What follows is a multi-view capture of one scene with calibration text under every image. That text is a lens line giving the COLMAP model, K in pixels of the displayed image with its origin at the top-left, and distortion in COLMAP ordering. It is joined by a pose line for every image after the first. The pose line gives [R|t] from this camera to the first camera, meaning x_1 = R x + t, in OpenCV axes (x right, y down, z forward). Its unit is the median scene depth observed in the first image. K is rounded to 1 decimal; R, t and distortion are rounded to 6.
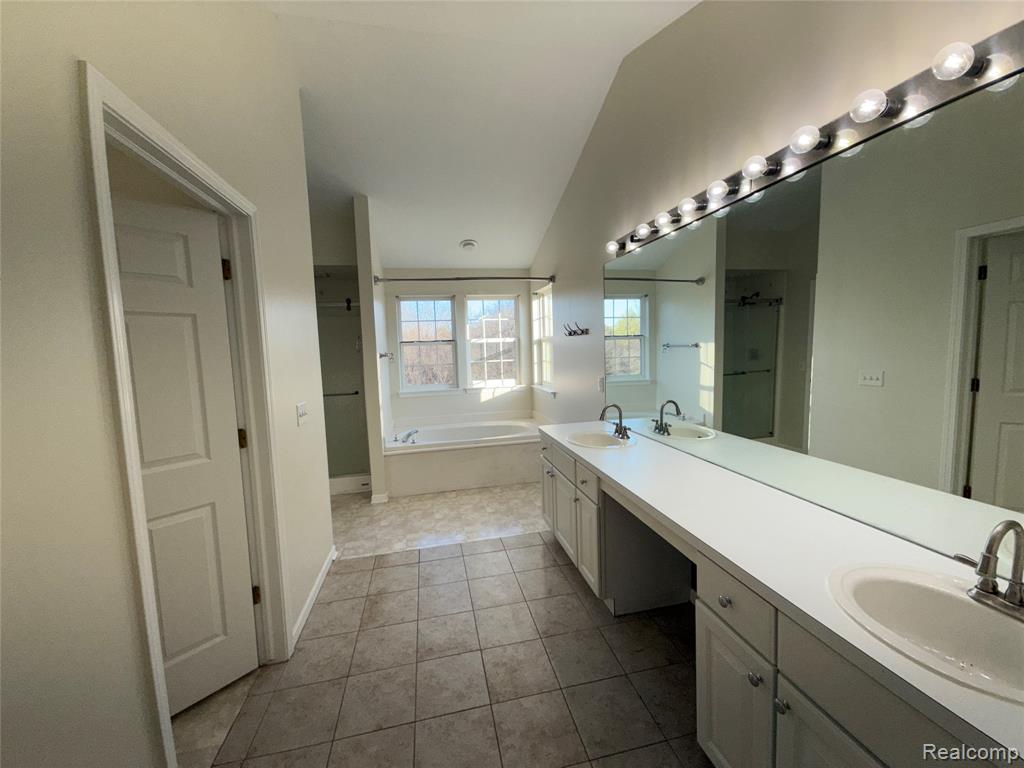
lens RADIAL K [[398.4, 0, 507.1], [0, 398.4, 385.5], [0, 0, 1]] dist [-0.009259, 0.000174]
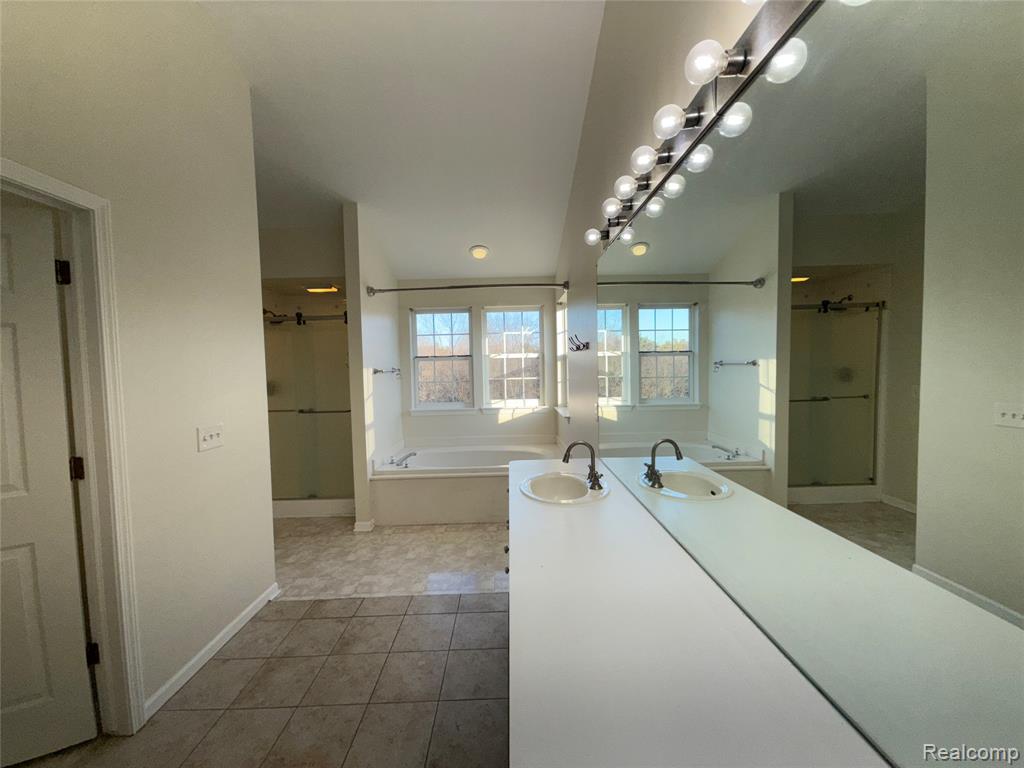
lens RADIAL K [[398.4, 0, 507.1], [0, 398.4, 385.5], [0, 0, 1]] dist [-0.009259, 0.000174]
pose [[0.979864, 0.019393, -0.198720, 0.152892], [-0.027000, 0.999000, -0.035642, -0.015008], [0.197830, 0.040290, 0.979408, 0.128959]]
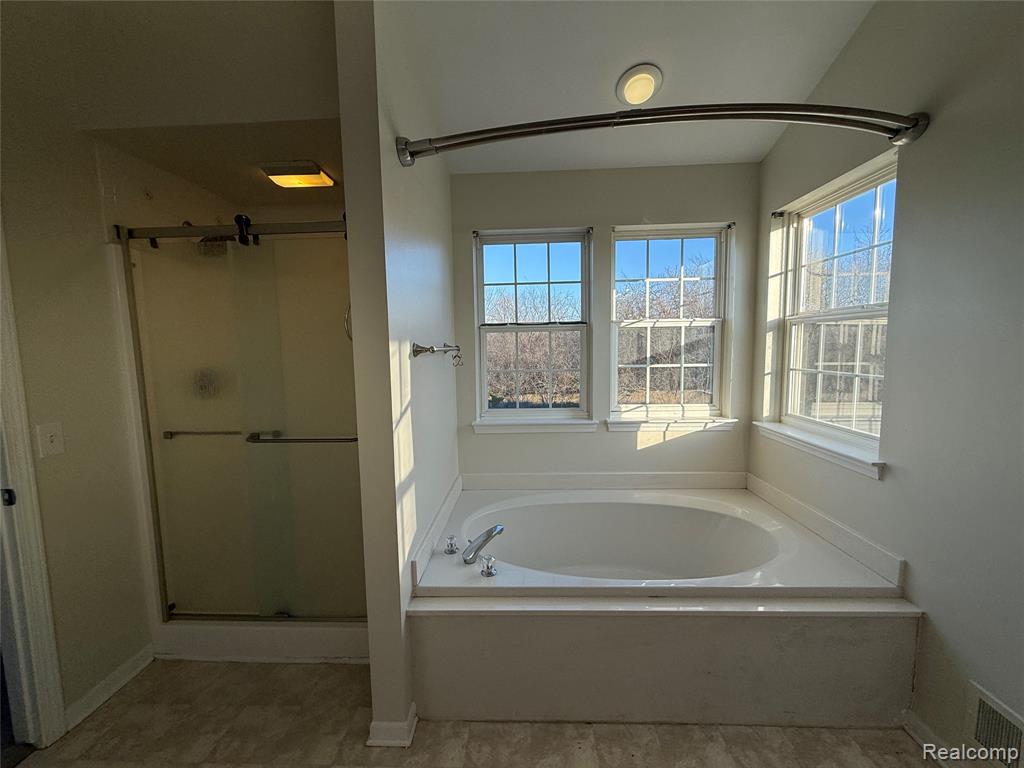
lens RADIAL K [[407.5, 0, 509.1], [0, 407.5, 384.3], [0, 0, 1]] dist [0.001258, 0.000407]
pose [[0.967867, 0.036276, -0.248831, -0.109499], [-0.035335, 0.999341, 0.008247, -0.042548], [0.248966, 0.000810, 0.968512, 0.553734]]
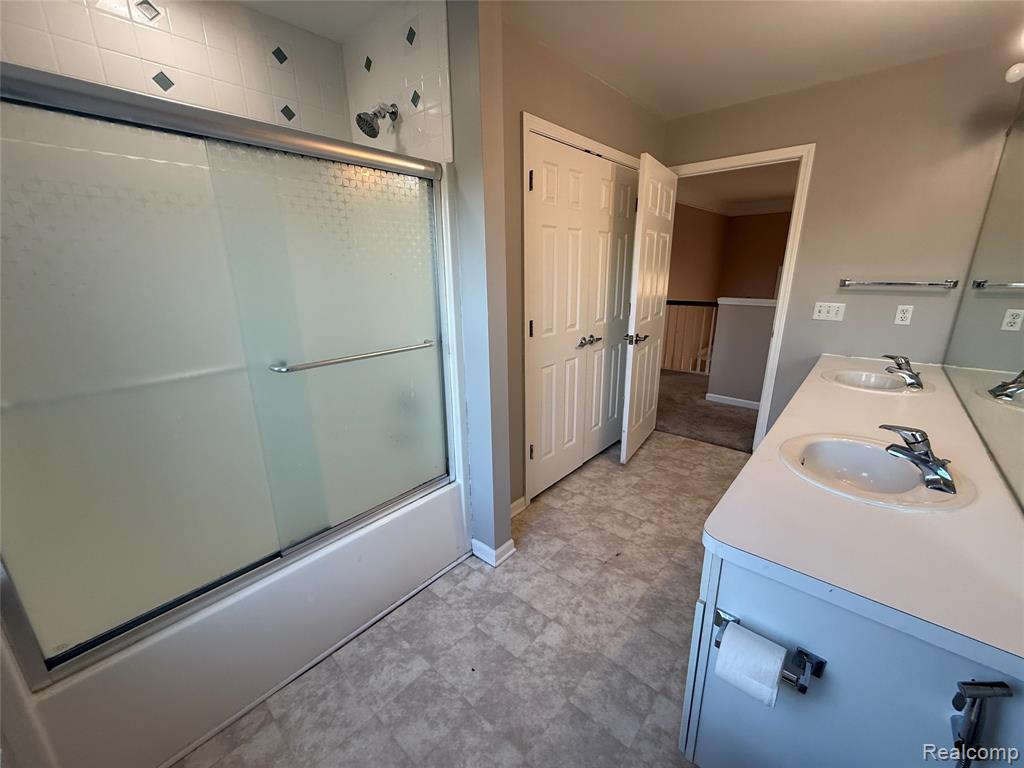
lens RADIAL K [[407.5, 0, 509.1], [0, 407.5, 384.3], [0, 0, 1]] dist [0.001258, 0.000407]
pose [[-0.595735, -0.178567, 0.783079, -0.395505], [0.109574, 0.947788, 0.299486, -0.060362], [-0.795671, 0.264220, -0.545064, 0.819422]]
